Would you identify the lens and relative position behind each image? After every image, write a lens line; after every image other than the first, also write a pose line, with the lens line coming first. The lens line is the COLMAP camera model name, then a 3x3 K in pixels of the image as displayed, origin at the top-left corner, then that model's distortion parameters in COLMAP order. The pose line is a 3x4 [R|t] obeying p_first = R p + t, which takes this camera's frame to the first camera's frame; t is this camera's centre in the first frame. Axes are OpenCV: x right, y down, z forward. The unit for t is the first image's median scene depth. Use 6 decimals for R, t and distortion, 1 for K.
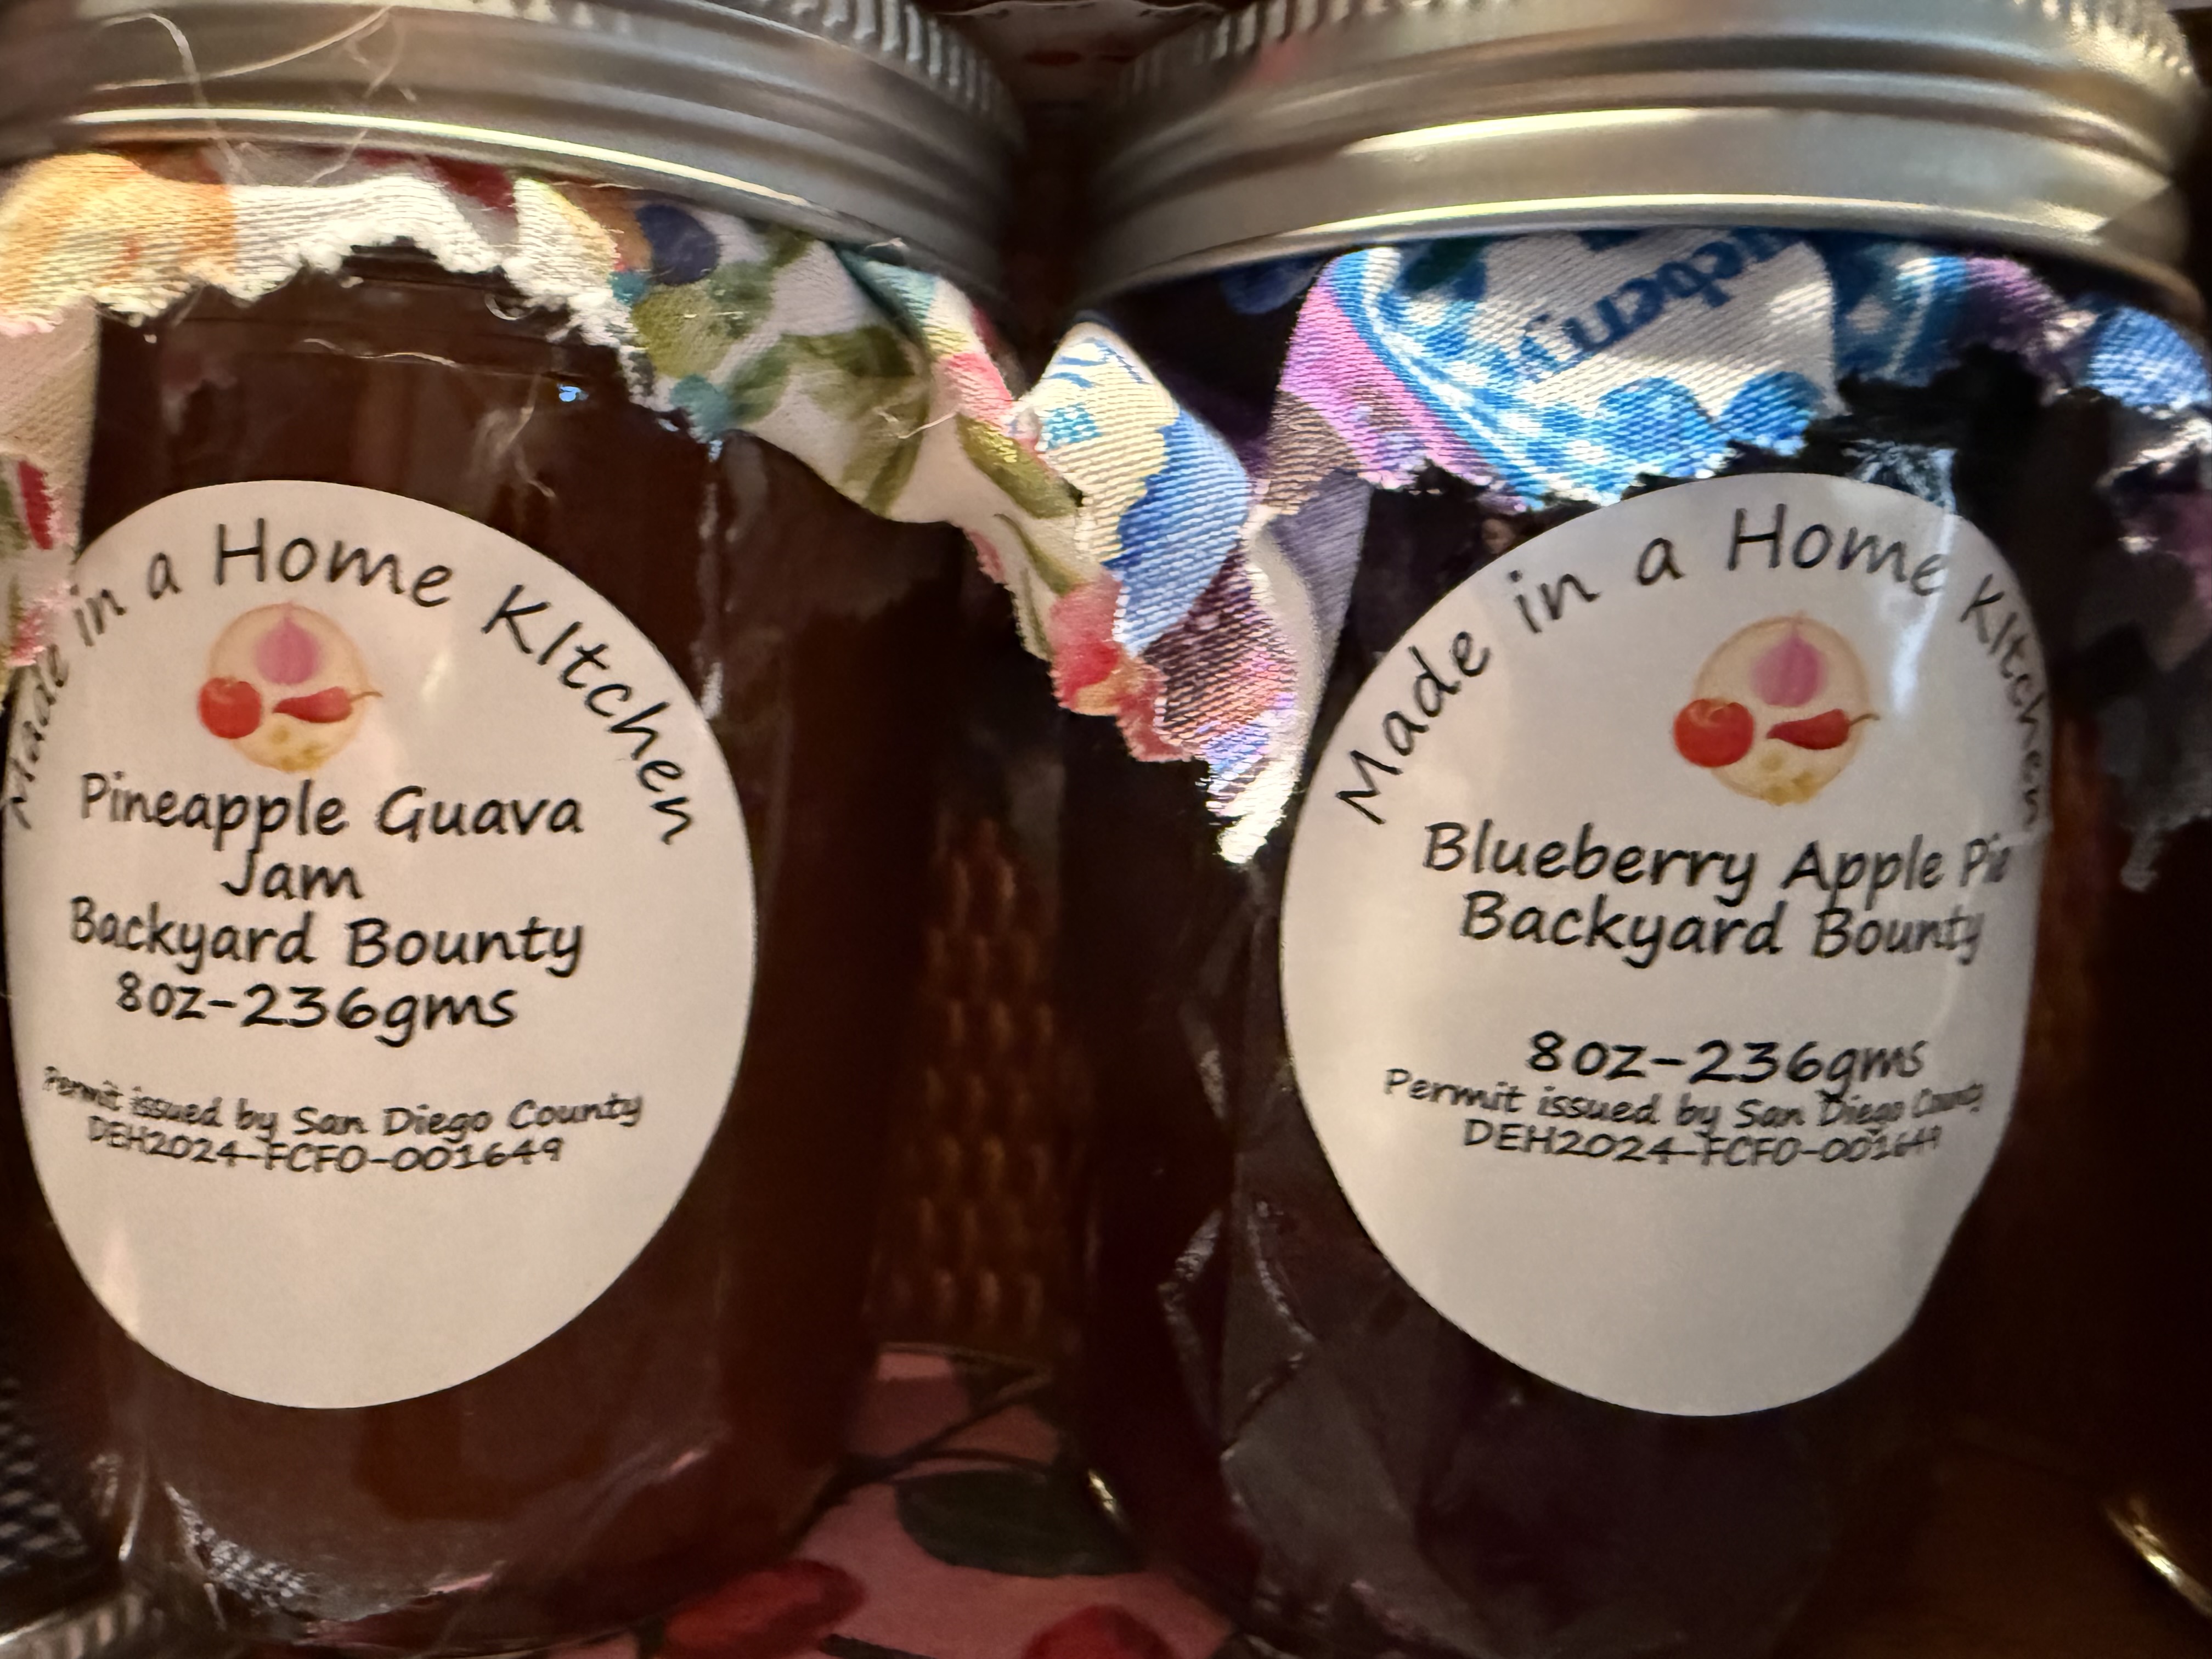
lens RADIAL K [[1556.0, 0, 971.7], [0, 1556.0, 833.5], [0, 0, 1]] dist [-0.002244, 0.005811]
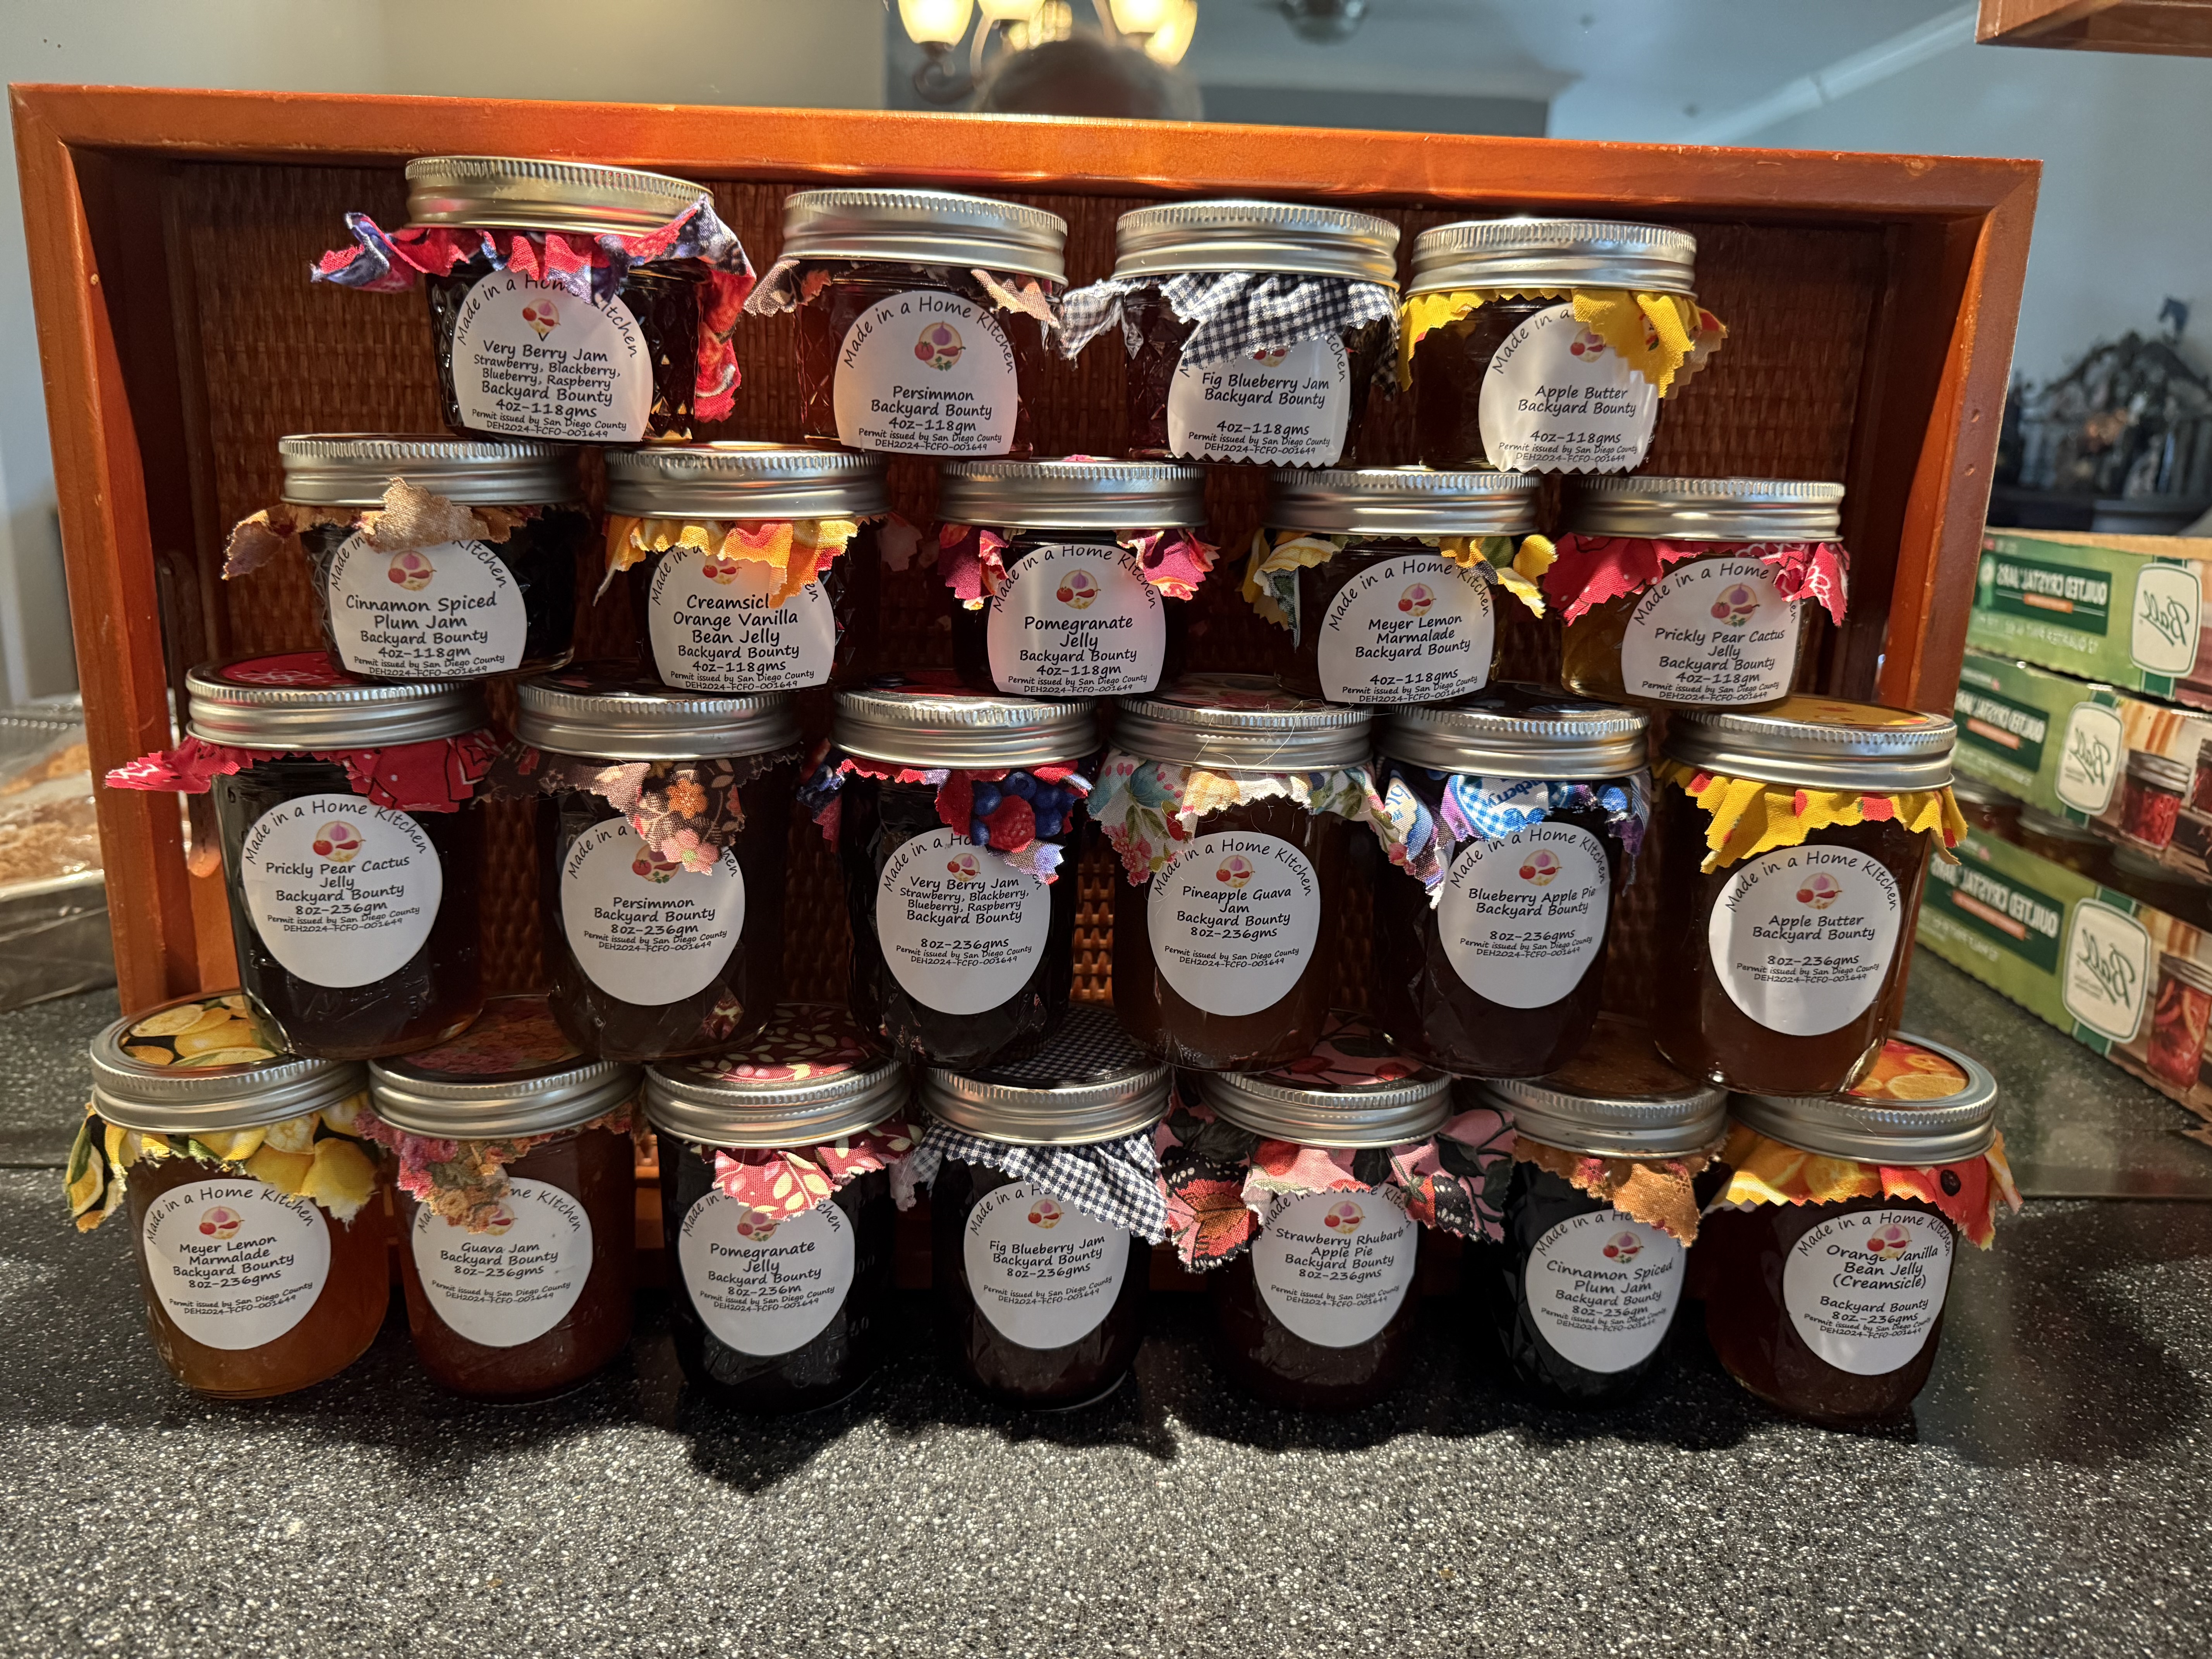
lens RADIAL K [[1509.9, 0, 1102.5], [0, 1509.9, 911.1], [0, 0, 1]] dist [0.038655, -0.111341]
pose [[0.999521, -0.029791, -0.008439, -0.820108], [0.030862, 0.980571, 0.193722, -0.901966], [0.002504, -0.193890, 0.981020, -3.679247]]
